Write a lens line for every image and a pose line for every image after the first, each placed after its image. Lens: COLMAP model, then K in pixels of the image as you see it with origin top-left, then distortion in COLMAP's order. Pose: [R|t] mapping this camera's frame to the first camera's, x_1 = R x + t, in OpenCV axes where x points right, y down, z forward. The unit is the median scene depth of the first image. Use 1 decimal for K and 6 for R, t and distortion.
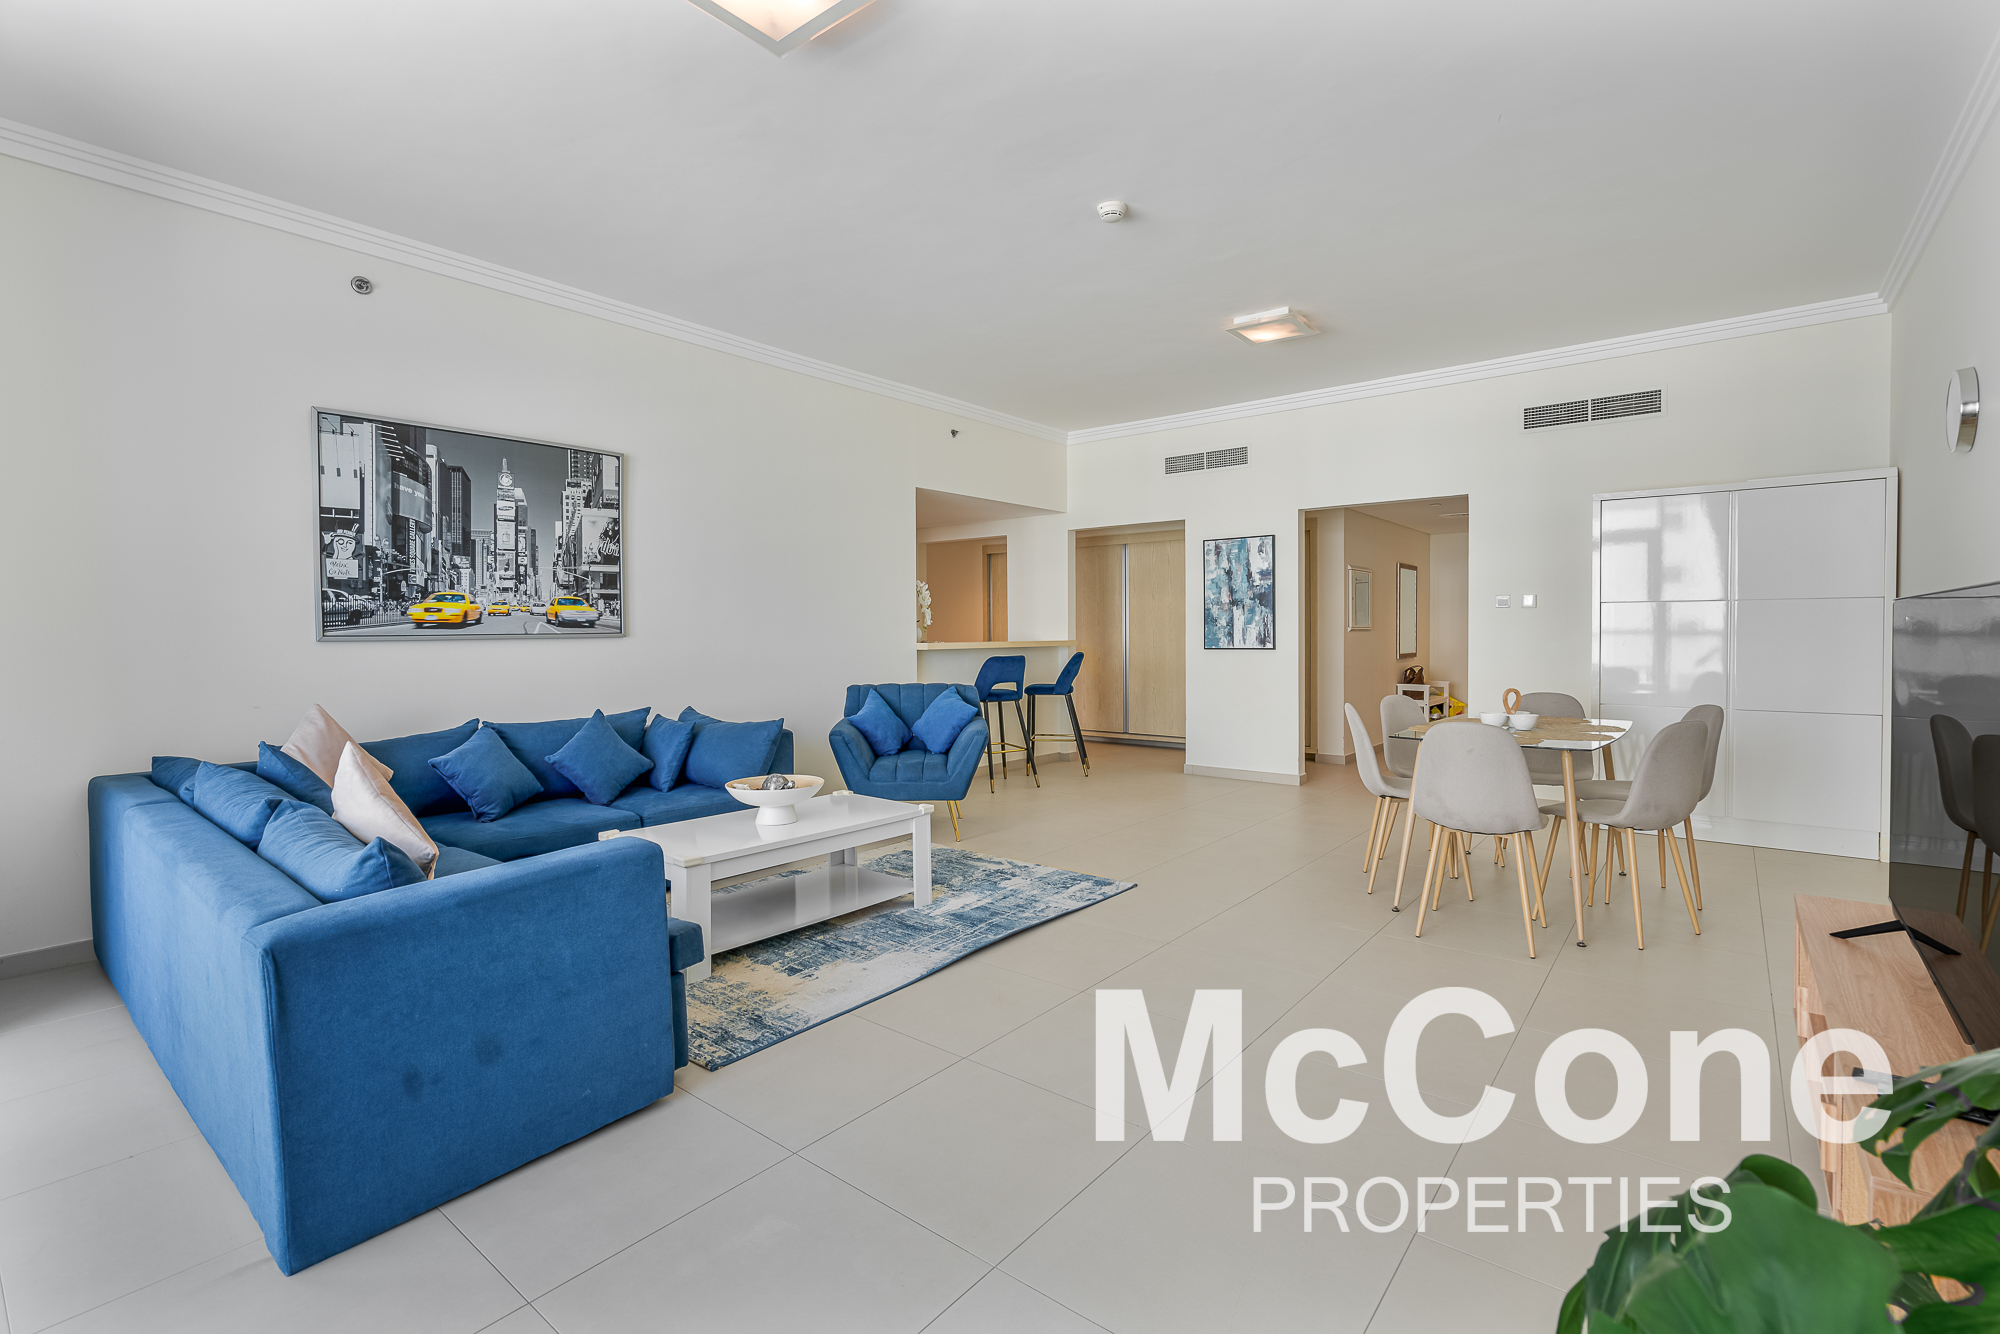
lens RADIAL K [[927.3, 0, 1012.9], [0, 927.3, 649.6], [0, 0, 1]] dist [0.001600, 0.003139]
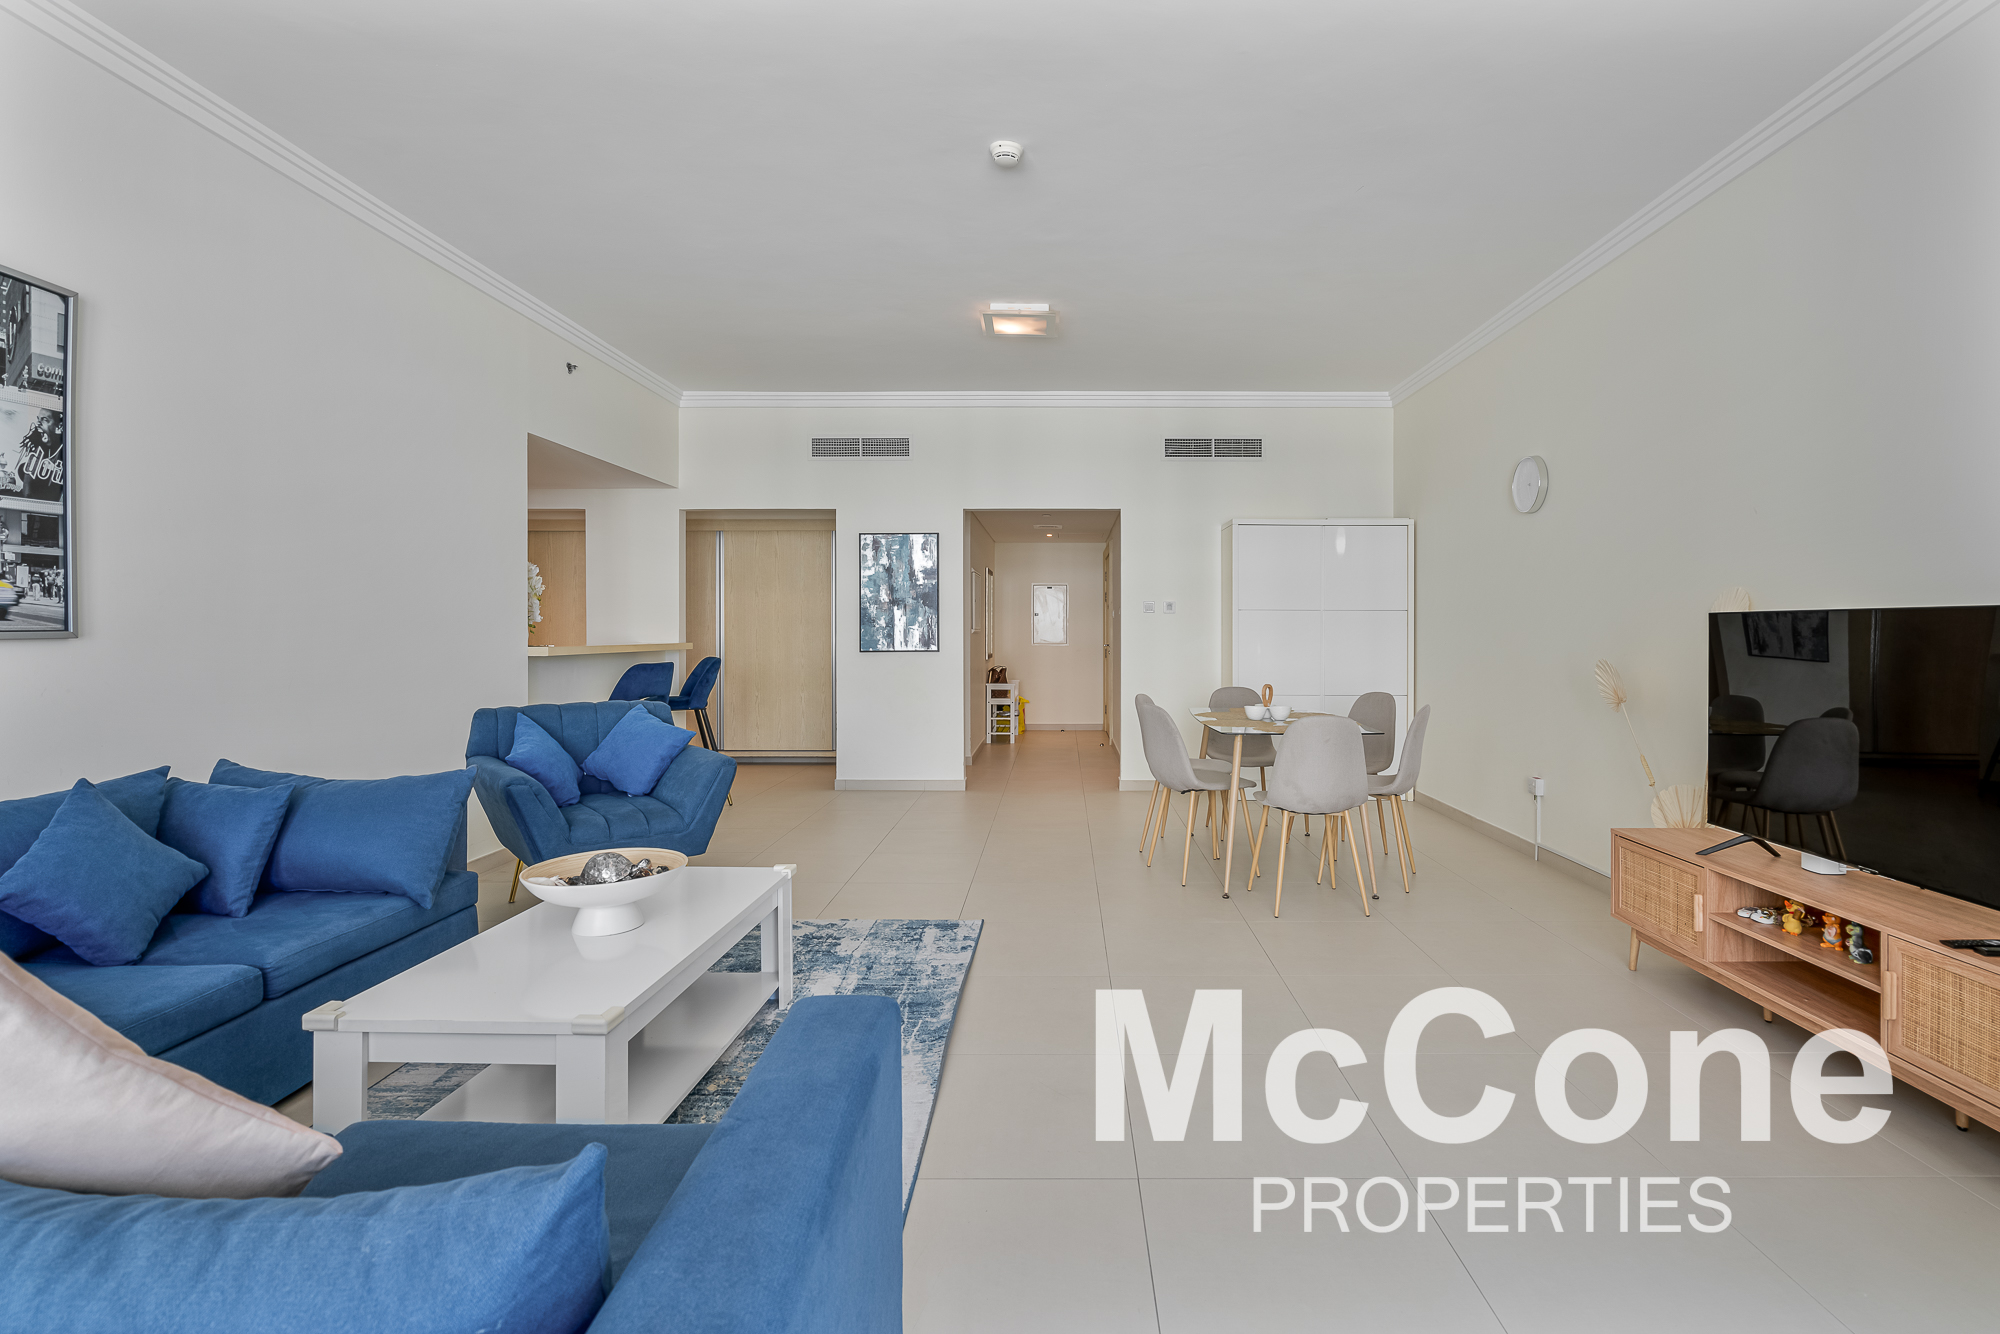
lens RADIAL K [[927.3, 0, 1082.8], [0, 927.3, 638.0], [0, 0, 1]] dist [0.001600, 0.003139]
pose [[0.776469, 0.000916, 0.630155, -0.312114], [0.008098, 0.999902, -0.011432, -0.002925], [-0.630103, 0.013979, 0.776386, 0.227034]]
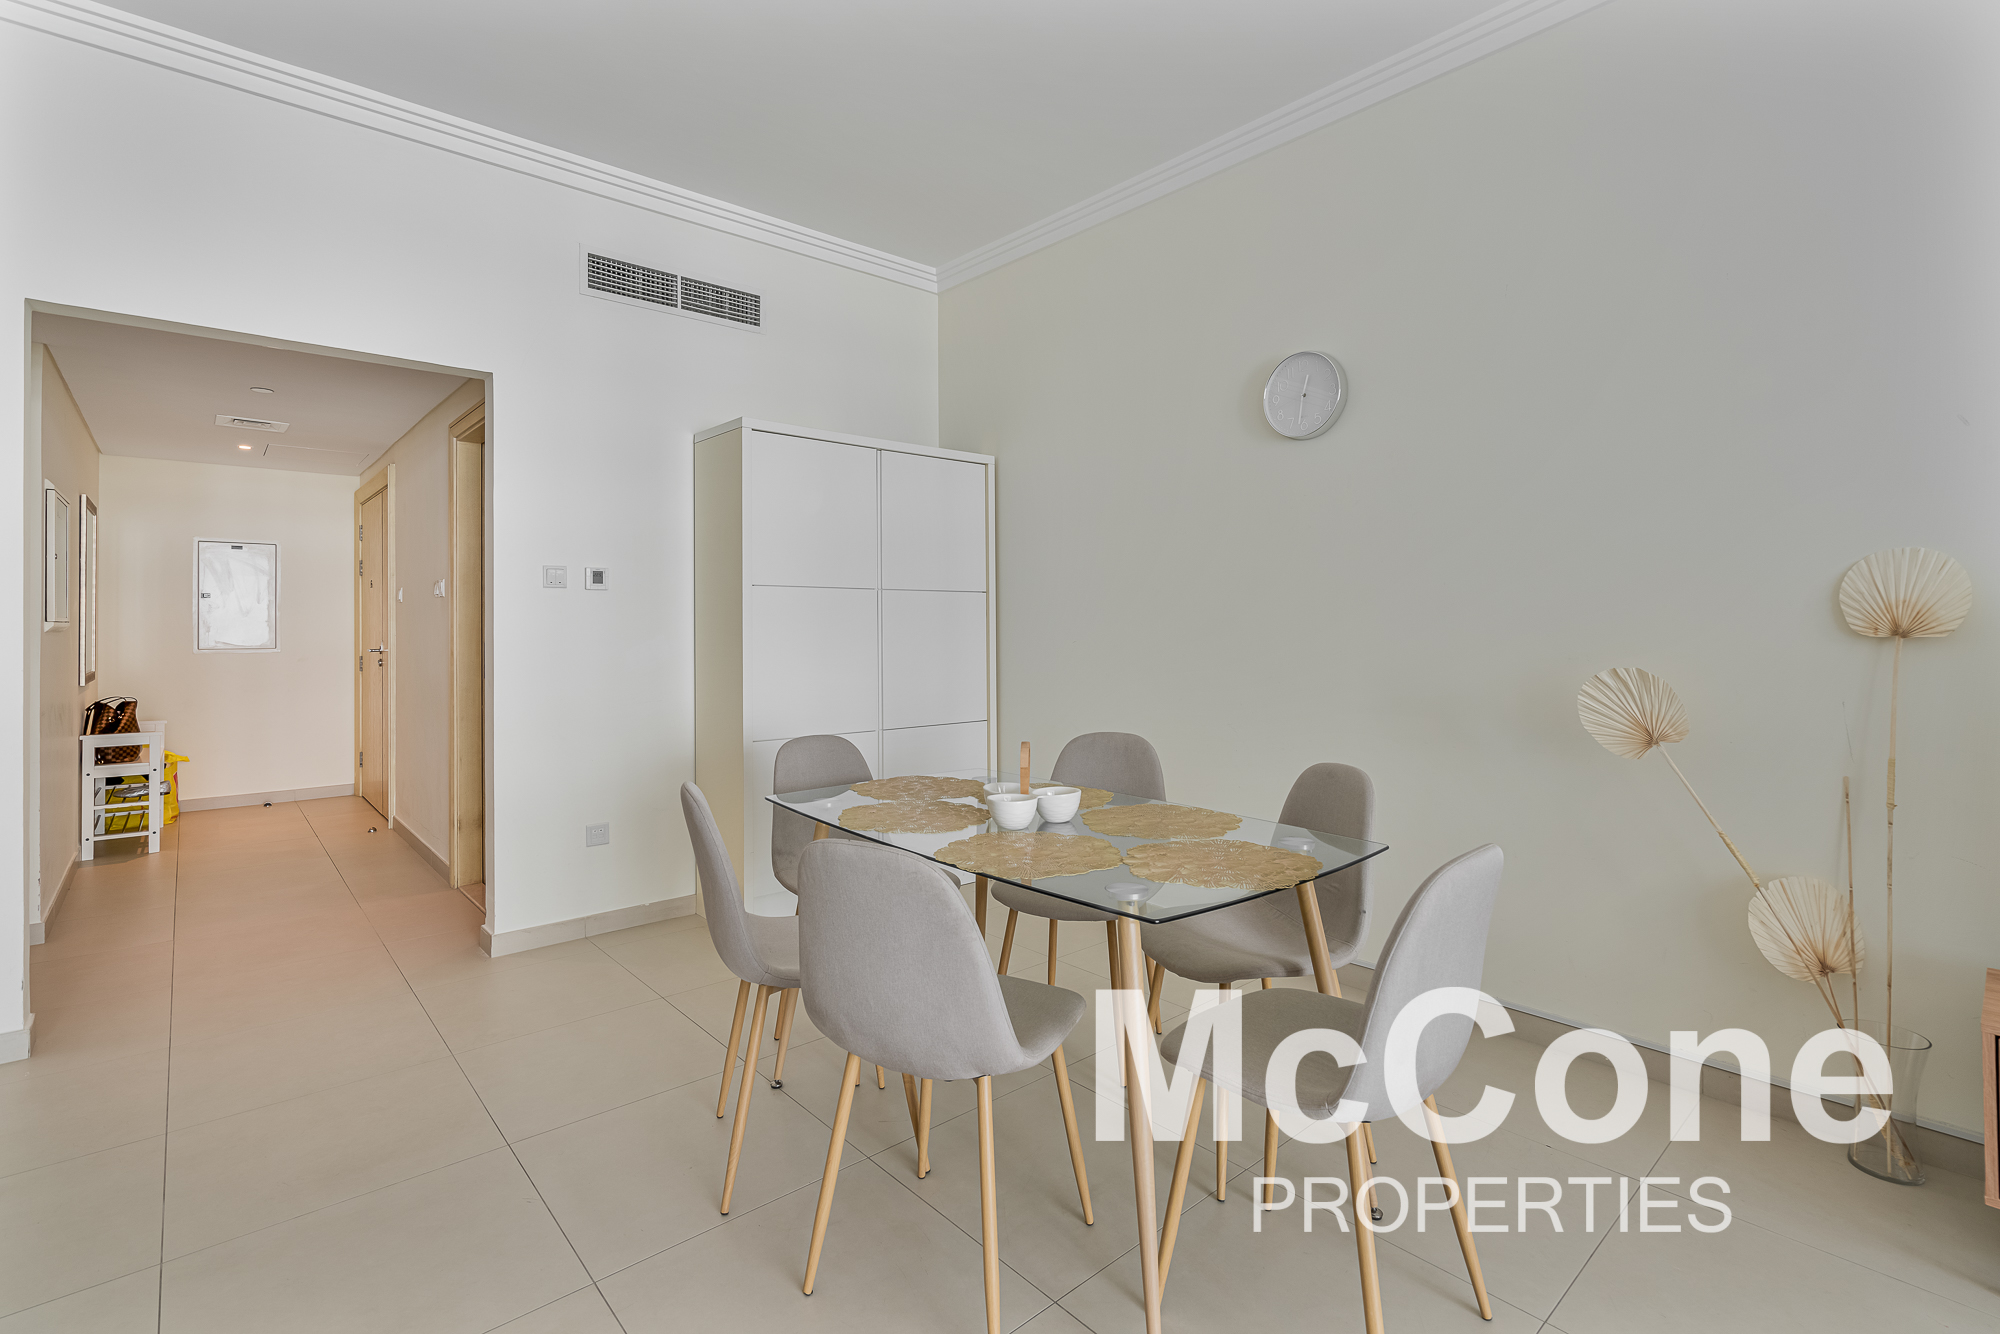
lens RADIAL K [[927.3, 0, 994.1], [0, 927.3, 629.2], [0, 0, 1]] dist [0.001600, 0.003139]
pose [[0.194386, 0.002967, 0.980921, 0.026126], [0.020288, 0.999769, -0.007045, -0.013593], [-0.980715, 0.021270, 0.194281, 0.796307]]
